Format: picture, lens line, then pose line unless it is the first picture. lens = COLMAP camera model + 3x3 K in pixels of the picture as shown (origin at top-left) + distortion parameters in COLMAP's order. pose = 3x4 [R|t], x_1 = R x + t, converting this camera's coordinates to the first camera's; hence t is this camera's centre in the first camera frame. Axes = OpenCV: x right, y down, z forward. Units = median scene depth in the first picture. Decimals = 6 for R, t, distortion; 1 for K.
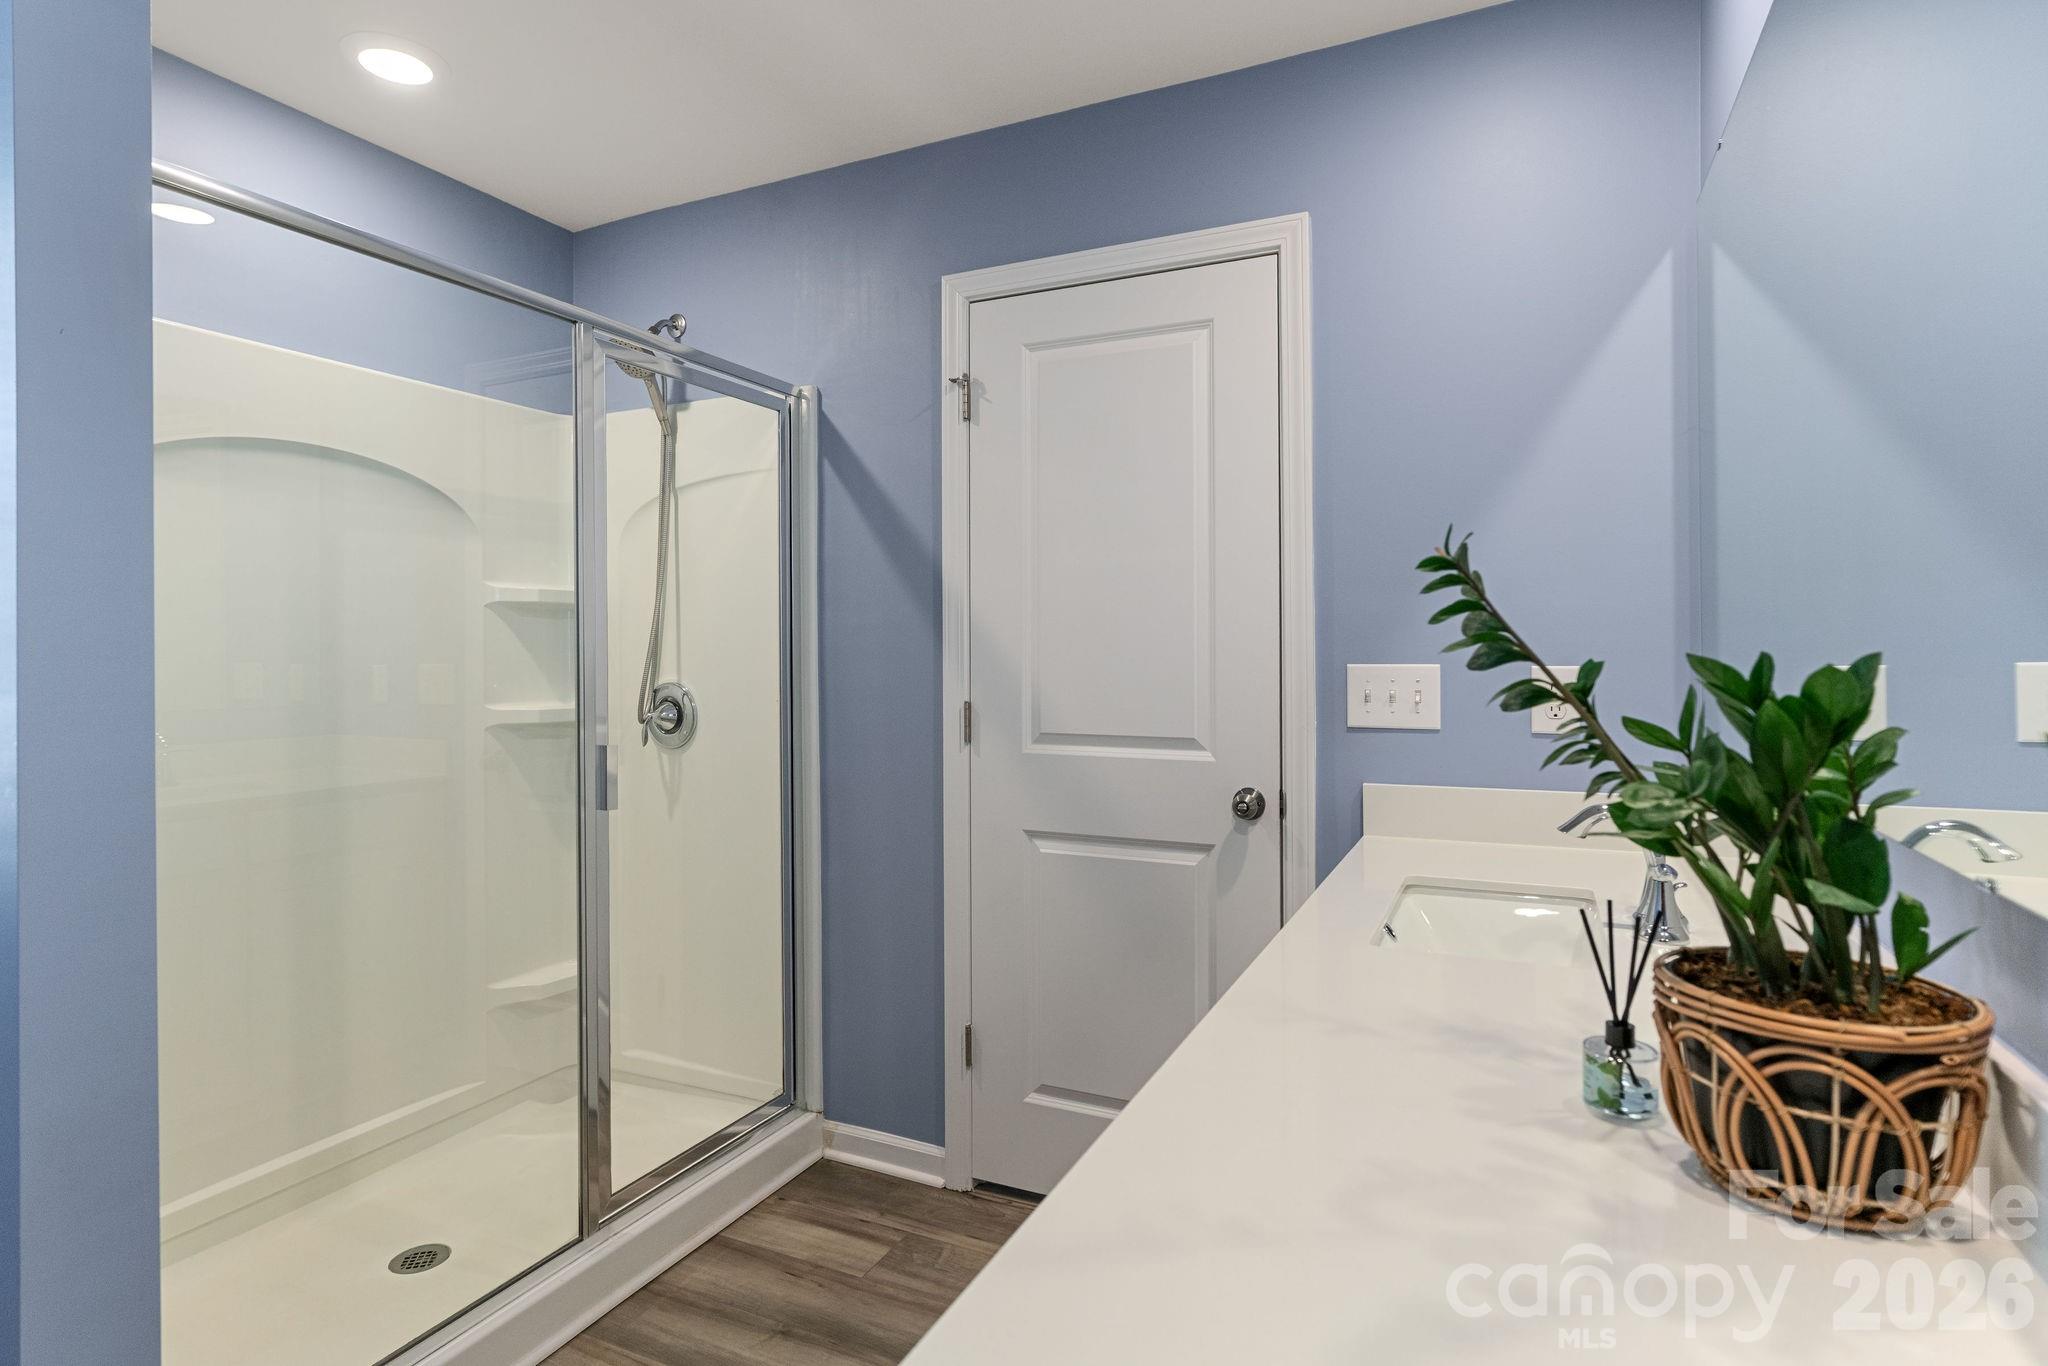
lens RADIAL K [[1100.7, 0, 960.0], [0, 1100.7, 641.4], [0, 0, 1]] dist [-0.001441, 0.002593]
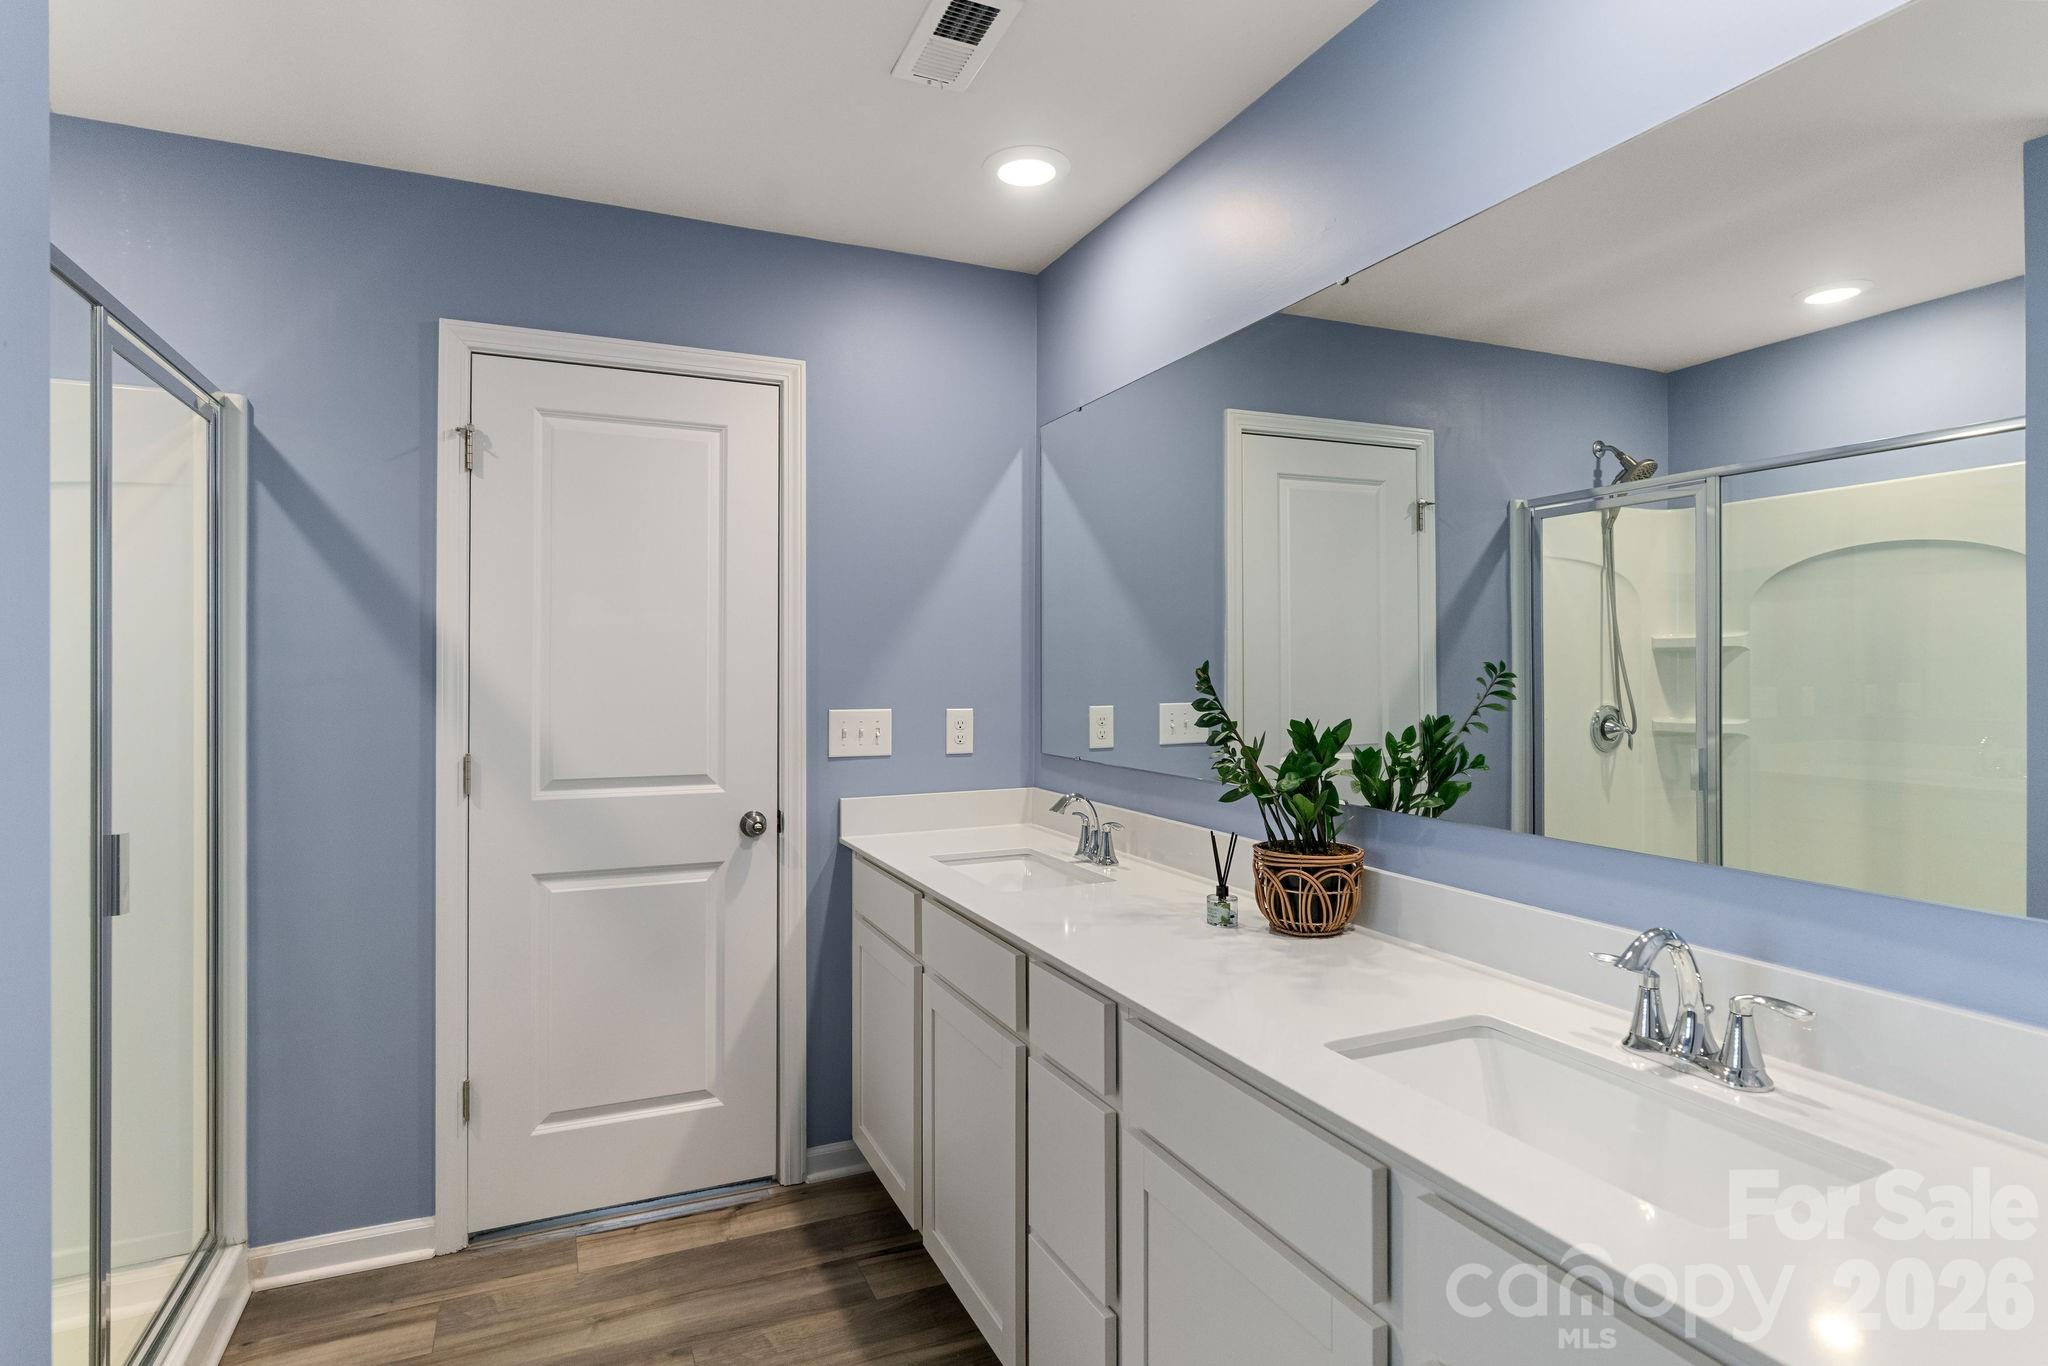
lens RADIAL K [[1069.3, 0, 1030.2], [0, 1069.3, 679.8], [0, 0, 1]] dist [-0.005485, 0.006143]
pose [[0.632299, 0.000107, 0.774724, -0.453968], [-0.002808, 0.999994, 0.002153, -0.017339], [-0.774719, -0.003537, 0.632296, -0.001621]]
